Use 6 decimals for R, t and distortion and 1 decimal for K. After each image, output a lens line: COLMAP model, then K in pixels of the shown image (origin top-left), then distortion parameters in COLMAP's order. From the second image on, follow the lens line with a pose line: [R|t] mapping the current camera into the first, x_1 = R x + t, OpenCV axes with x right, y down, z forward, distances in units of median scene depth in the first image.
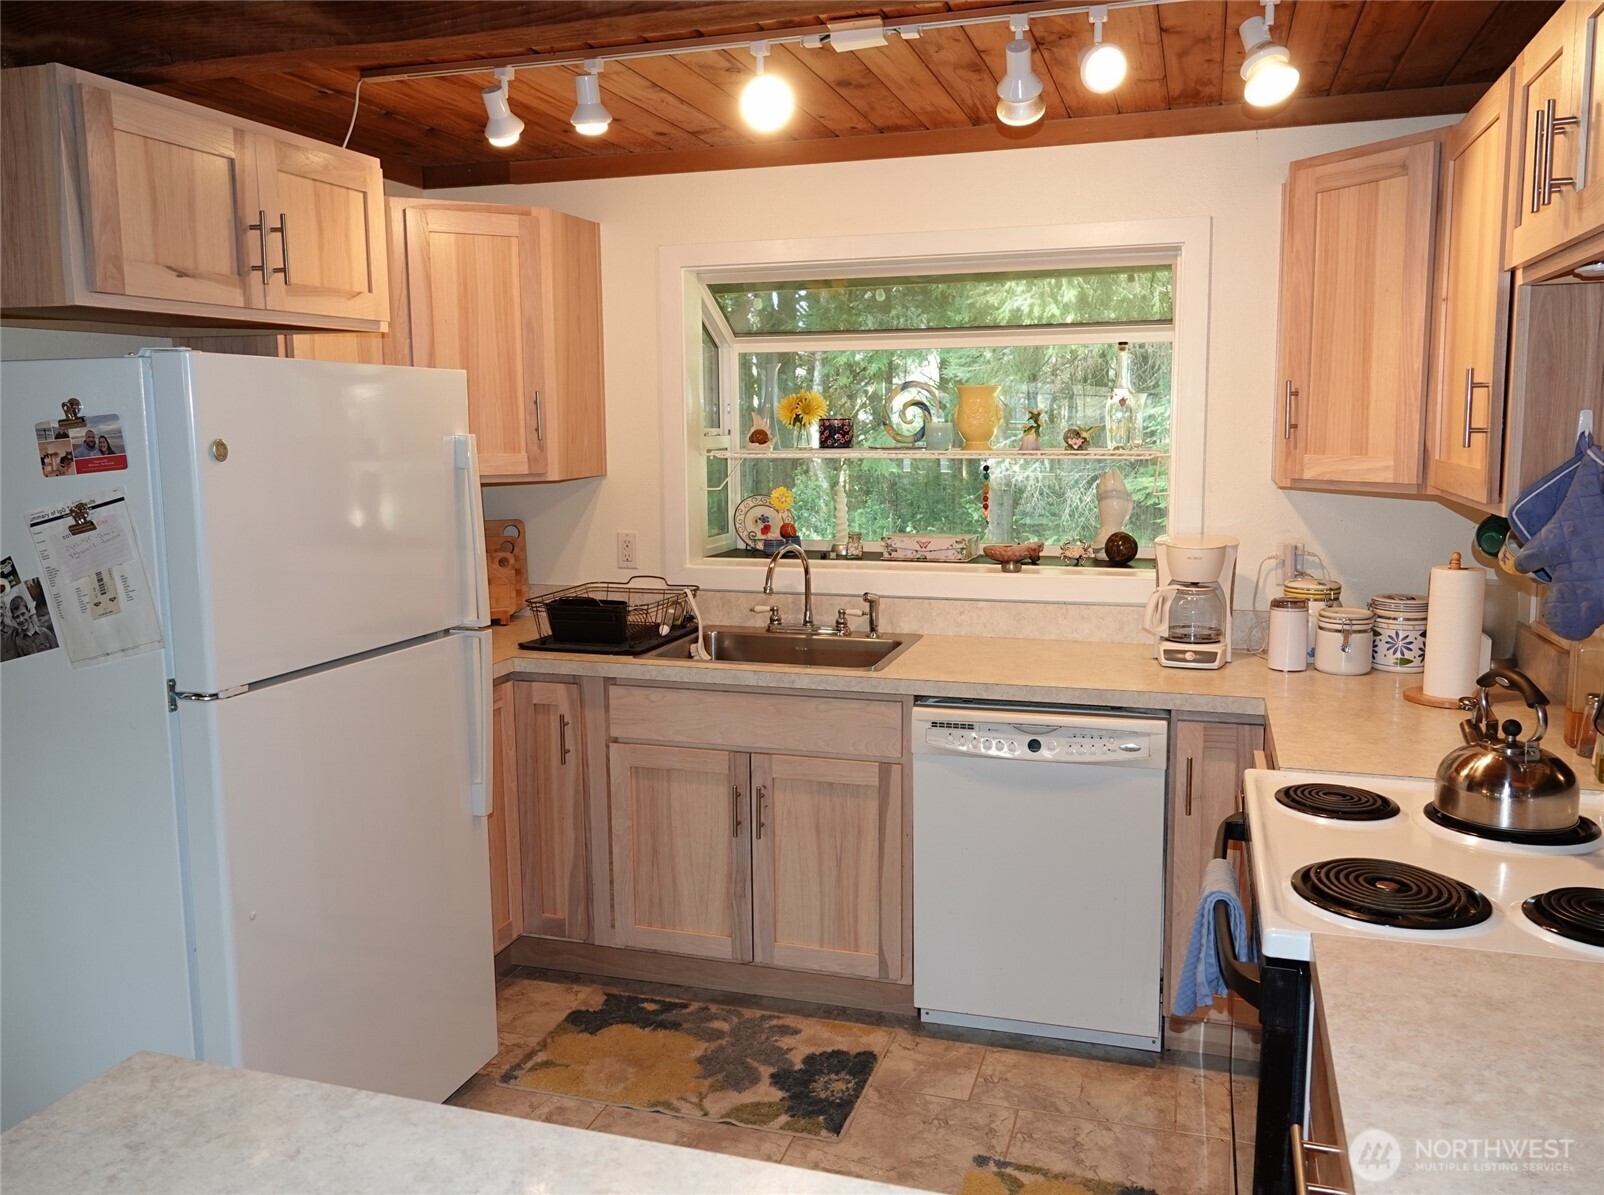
lens RADIAL K [[1262.6, 0, 797.1], [0, 1262.6, 589.8], [0, 0, 1]] dist [0.006658, -0.001164]
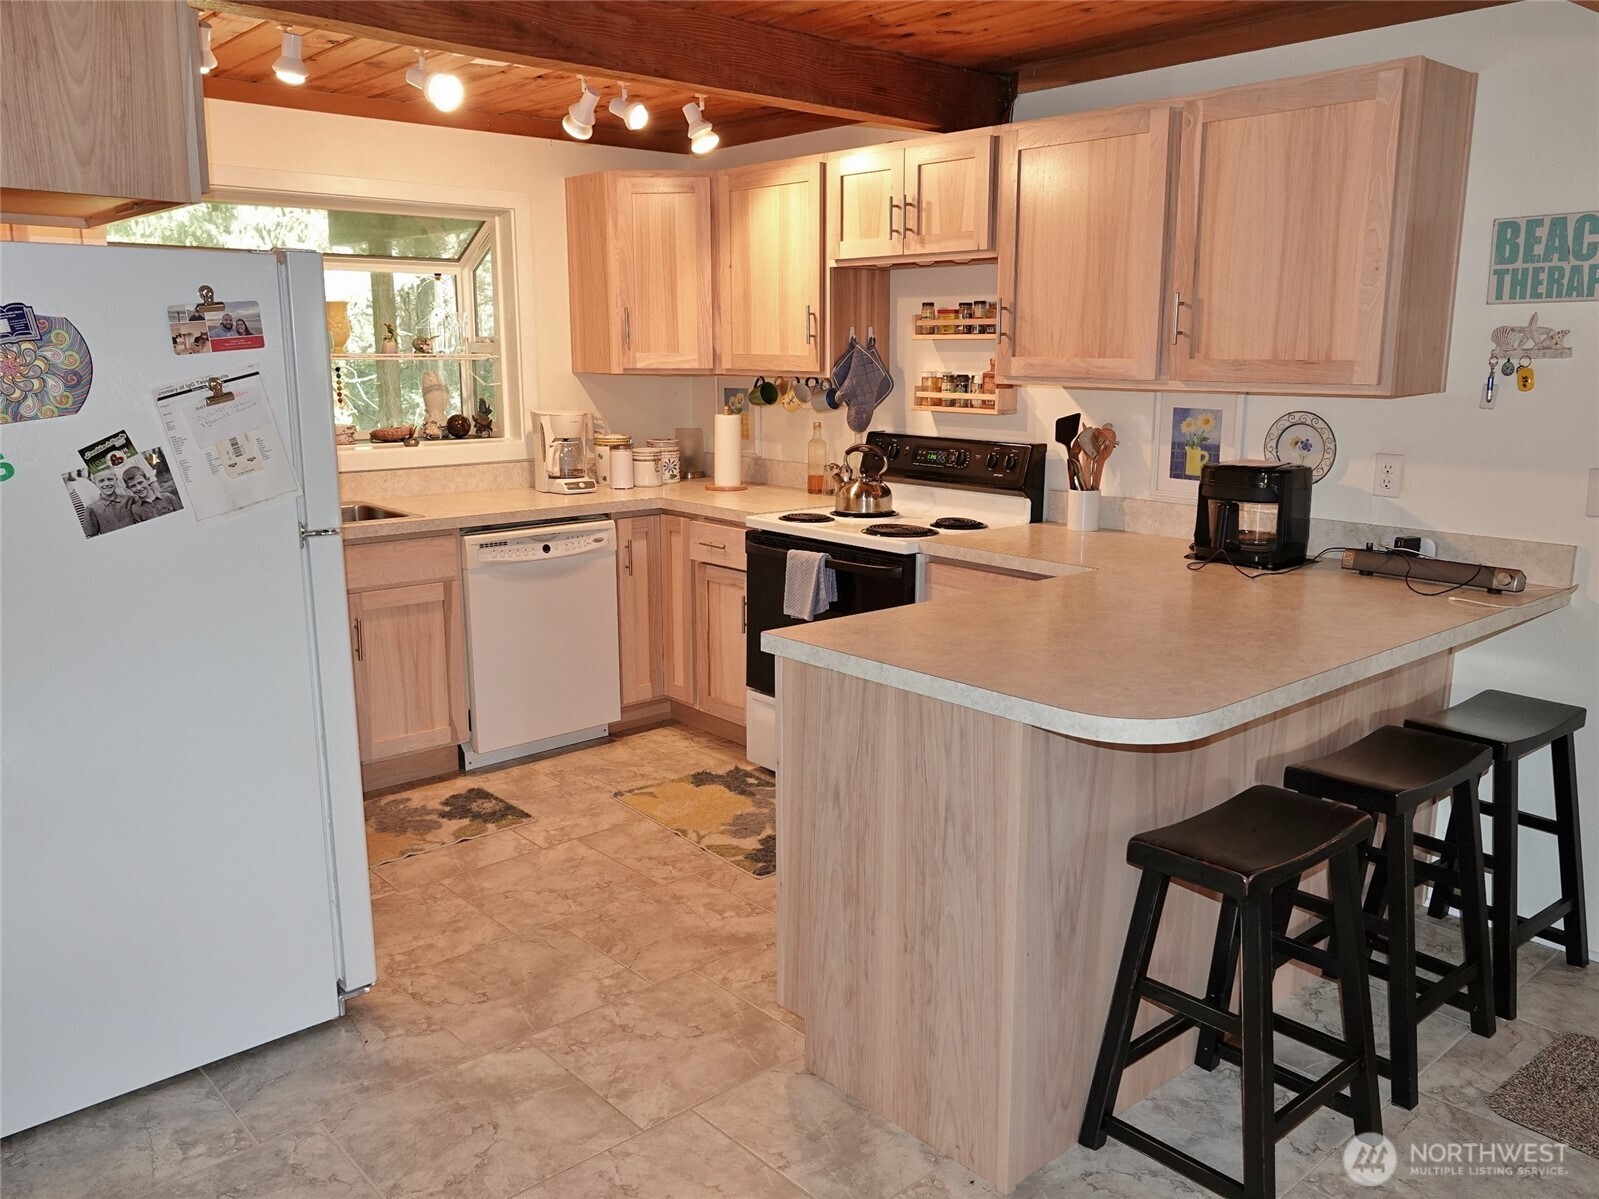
lens RADIAL K [[1258.7, 0, 815.2], [0, 1258.7, 594.1], [0, 0, 1]] dist [0.006658, -0.001164]
pose [[0.507939, -0.156198, 0.847113, -0.922881], [0.108142, 0.987204, 0.117187, 0.036397], [-0.854578, 0.032084, 0.518331, -0.042387]]
